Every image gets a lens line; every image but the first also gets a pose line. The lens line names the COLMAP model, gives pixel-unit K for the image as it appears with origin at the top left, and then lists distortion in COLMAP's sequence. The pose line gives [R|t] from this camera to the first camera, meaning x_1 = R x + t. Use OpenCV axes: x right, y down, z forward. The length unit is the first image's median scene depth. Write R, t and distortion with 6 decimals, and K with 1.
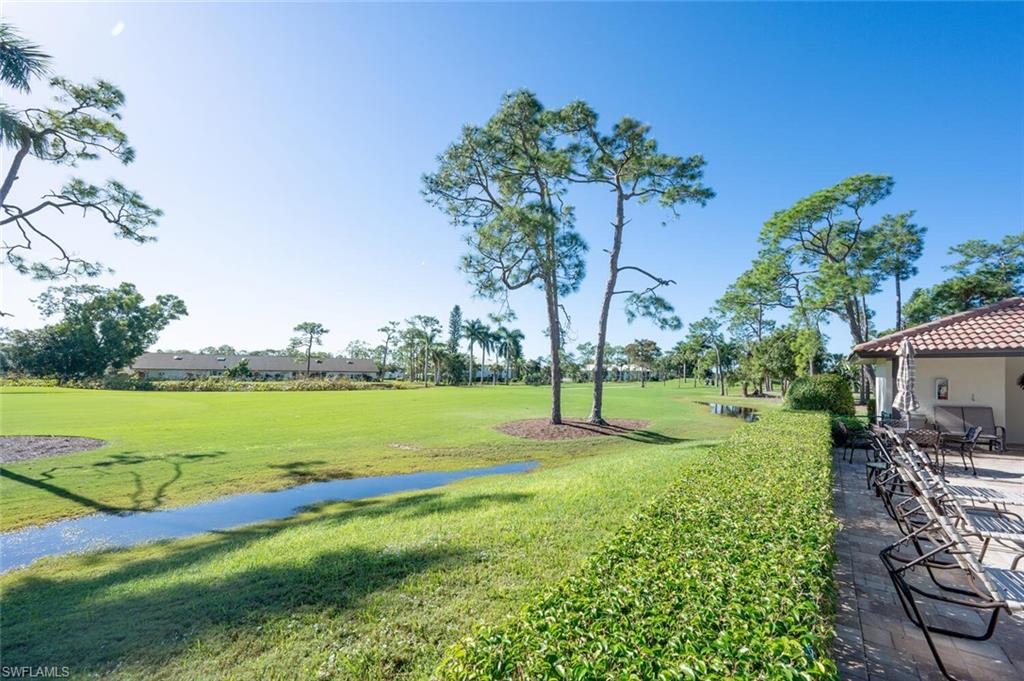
lens RADIAL K [[424.3, 0, 509.7], [0, 424.3, 349.7], [0, 0, 1]] dist [-0.001232, -0.000241]
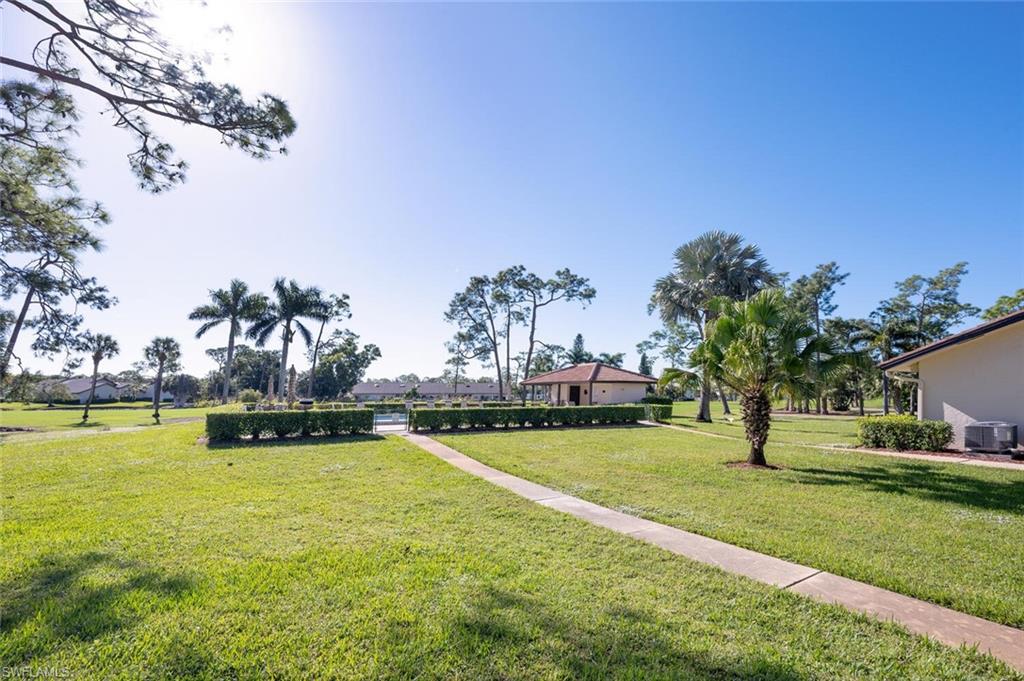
lens RADIAL K [[422.3, 0, 502.1], [0, 422.3, 339.7], [0, 0, 1]] dist [-0.000239, -0.000426]
pose [[0.925423, -0.062402, -0.373763, 0.193483], [0.034362, 0.996103, -0.081226, -0.006505], [0.377375, 0.062325, 0.923961, -0.216598]]
